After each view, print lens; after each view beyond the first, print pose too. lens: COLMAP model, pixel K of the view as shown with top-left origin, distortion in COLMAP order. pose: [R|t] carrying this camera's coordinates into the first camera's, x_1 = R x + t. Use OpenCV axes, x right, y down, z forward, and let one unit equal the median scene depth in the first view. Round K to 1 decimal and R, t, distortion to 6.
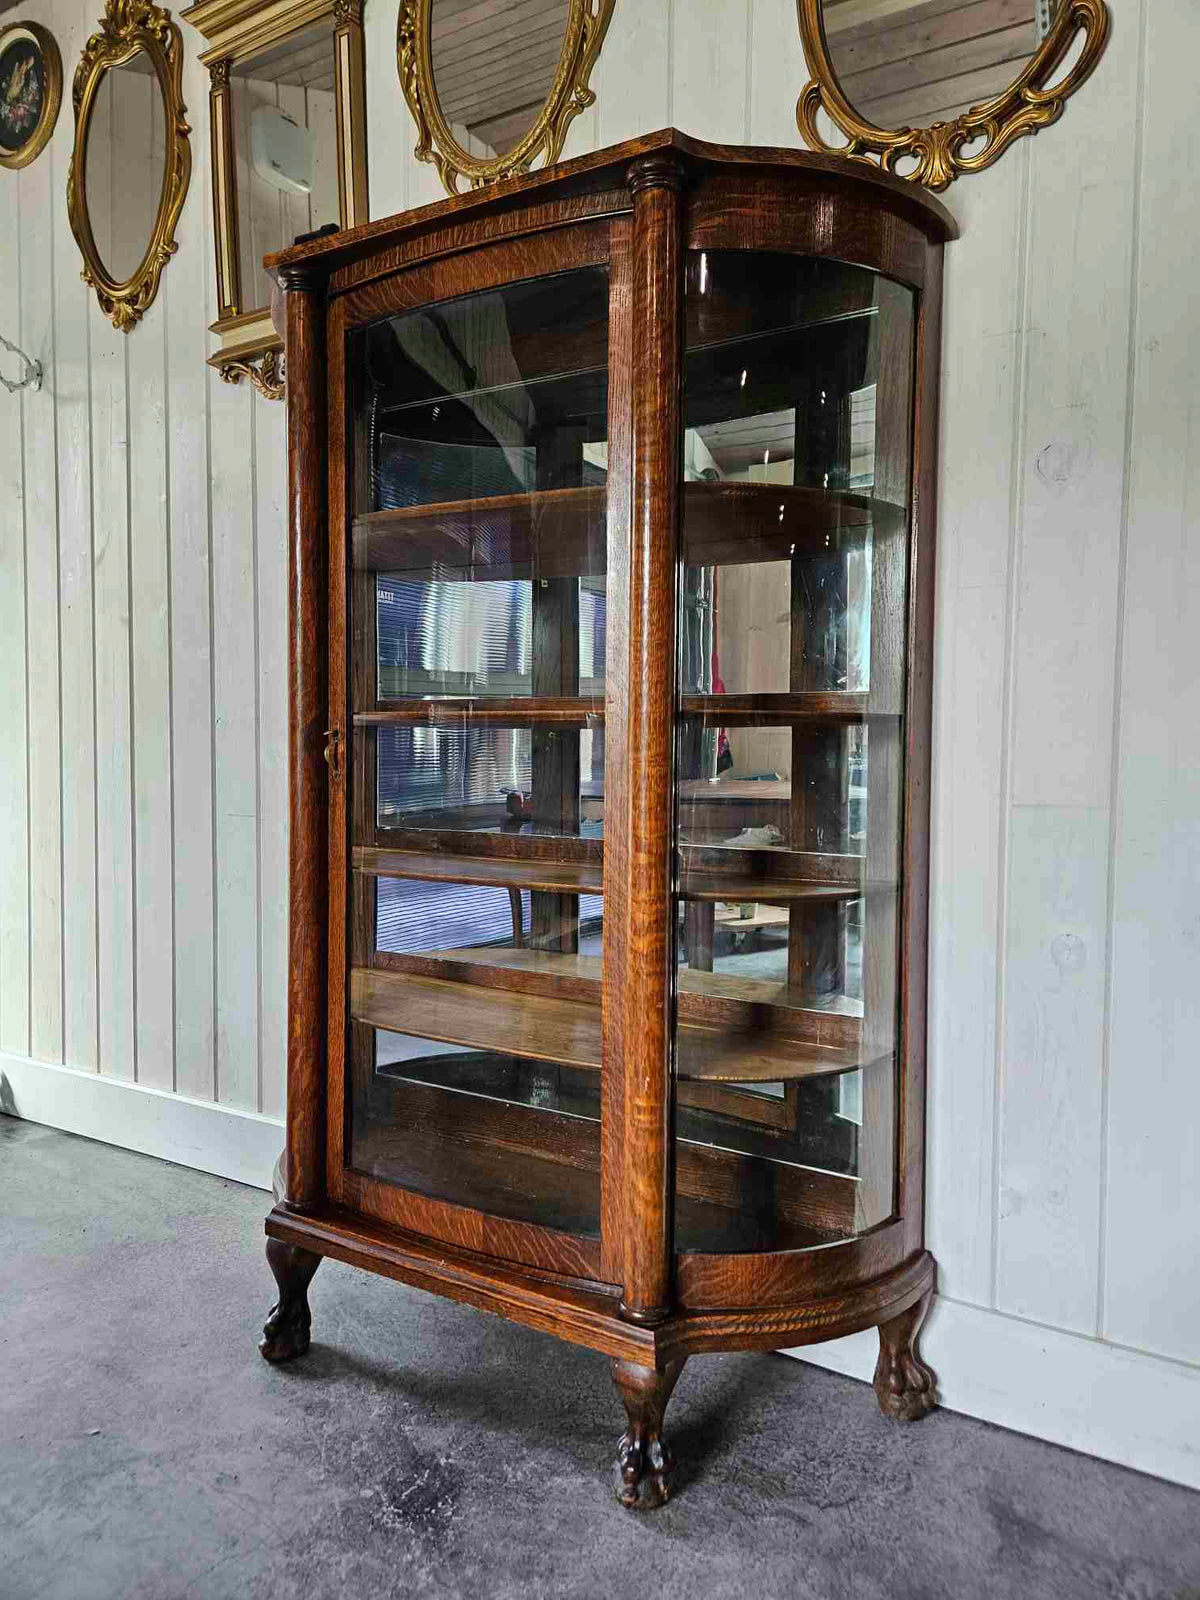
lens RADIAL K [[1064.9, 0, 598.2], [0, 1064.9, 785.2], [0, 0, 1]] dist [0.077712, -0.062711]
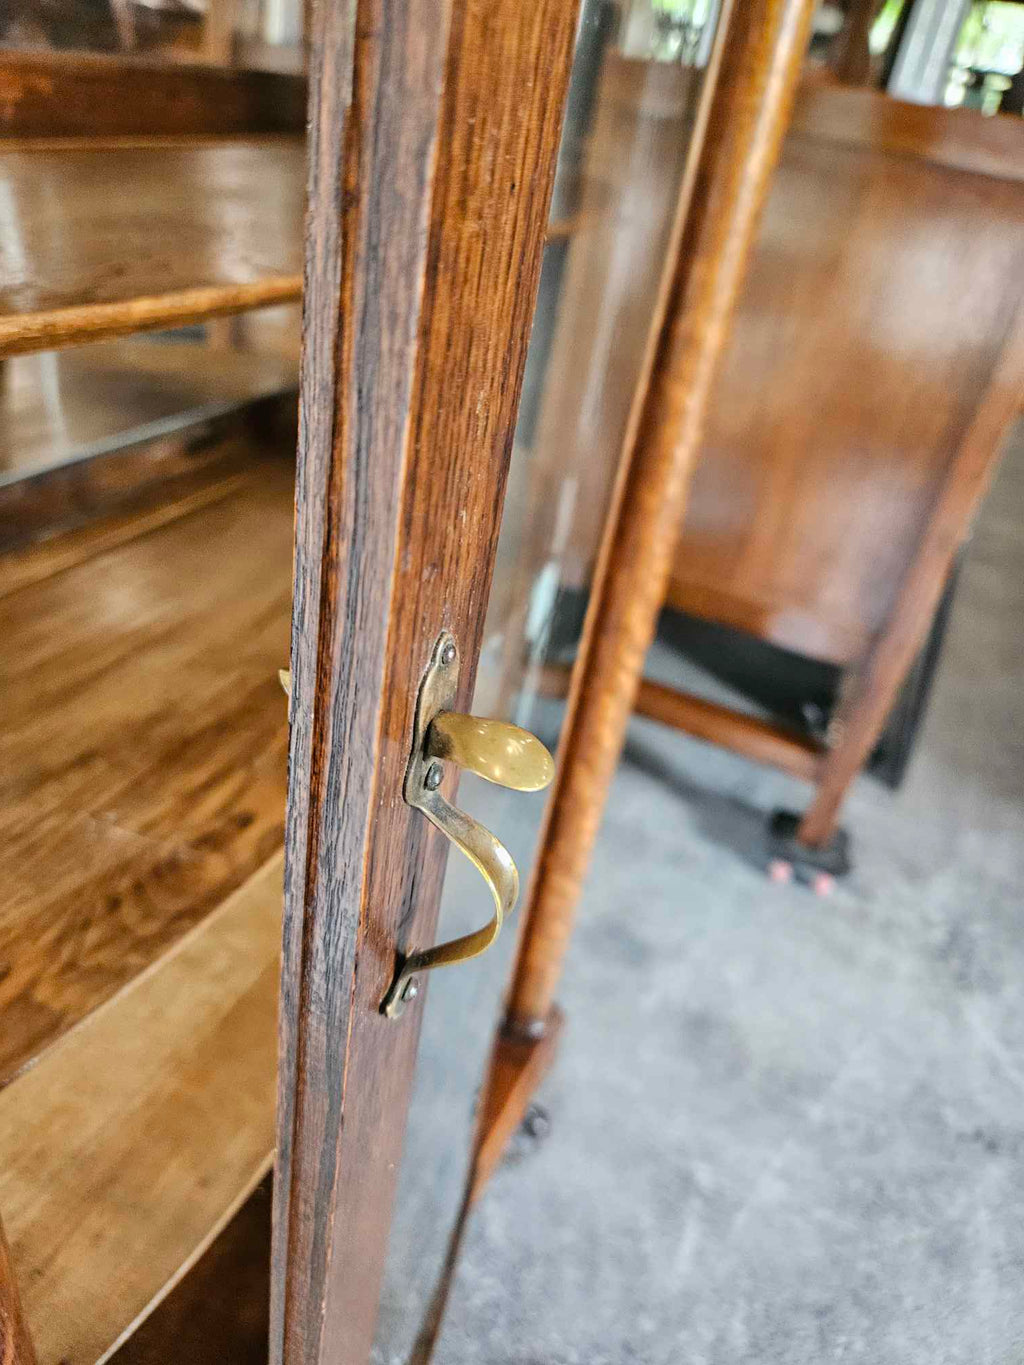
lens RADIAL K [[908.5, 0, 510.4], [0, 908.5, 669.9], [0, 0, 1]] dist [0.077712, -0.062711]
pose [[-0.083274, -0.554606, 0.827936, -0.375354], [-0.105983, 0.831038, 0.546025, -0.109534], [-0.990875, -0.042278, -0.127983, 1.058660]]
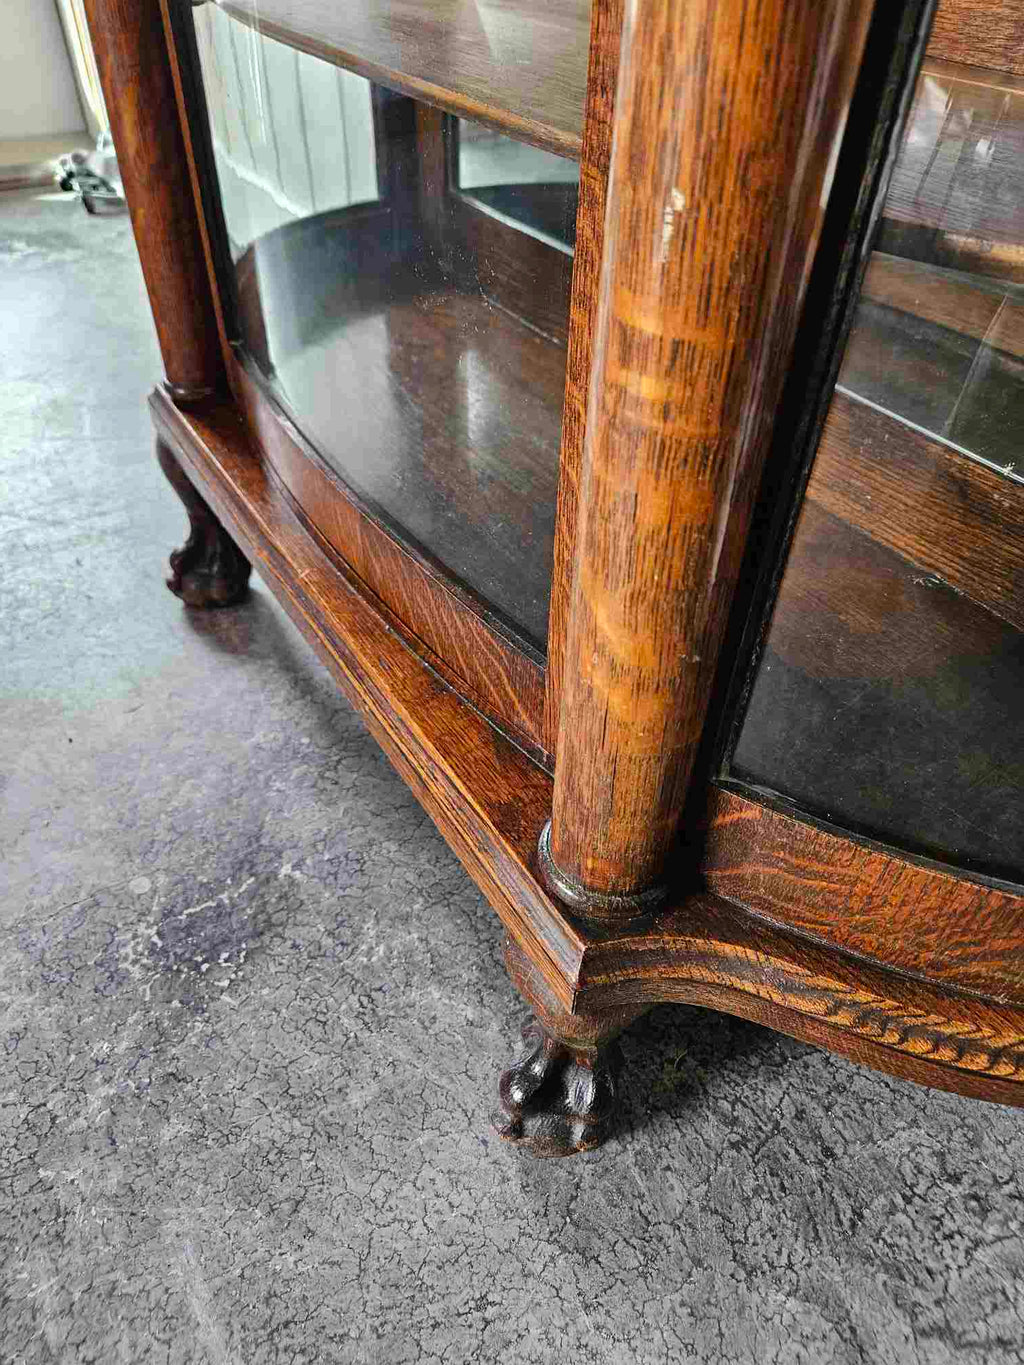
lens RADIAL K [[925.6, 0, 509.1], [0, 925.6, 675.2], [0, 0, 1]] dist [0.066244, -0.063252]
pose [[0.888918, 0.315347, -0.332237, 0.096296], [-0.035358, 0.770376, 0.636609, 0.215785], [0.456700, -0.554146, 0.695951, 0.756719]]
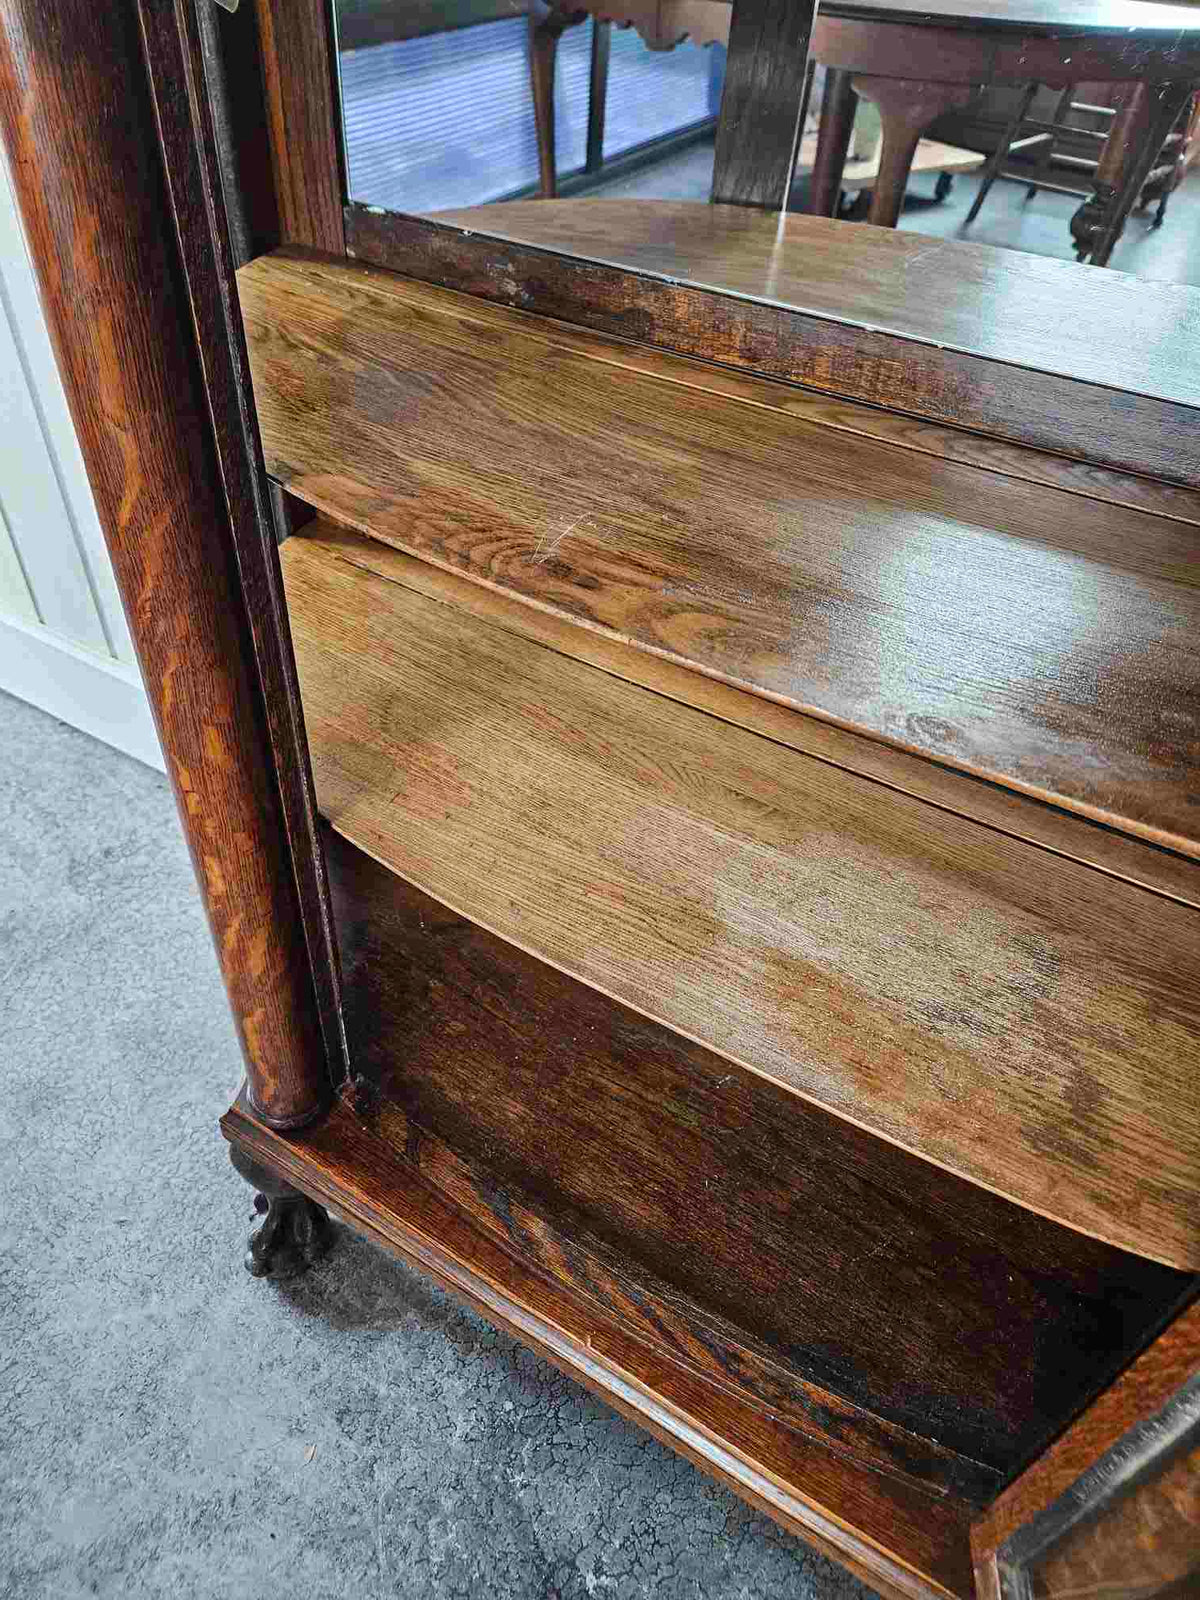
lens RADIAL K [[1076.8, 0, 580.7], [0, 1076.8, 789.6], [0, 0, 1]] dist [0.078885, -0.073728]
pose [[0.998905, 0.042291, 0.019995, -0.175699], [-0.045188, 0.761781, 0.646257, -0.076481], [0.012100, -0.646453, 0.762858, 0.817502]]
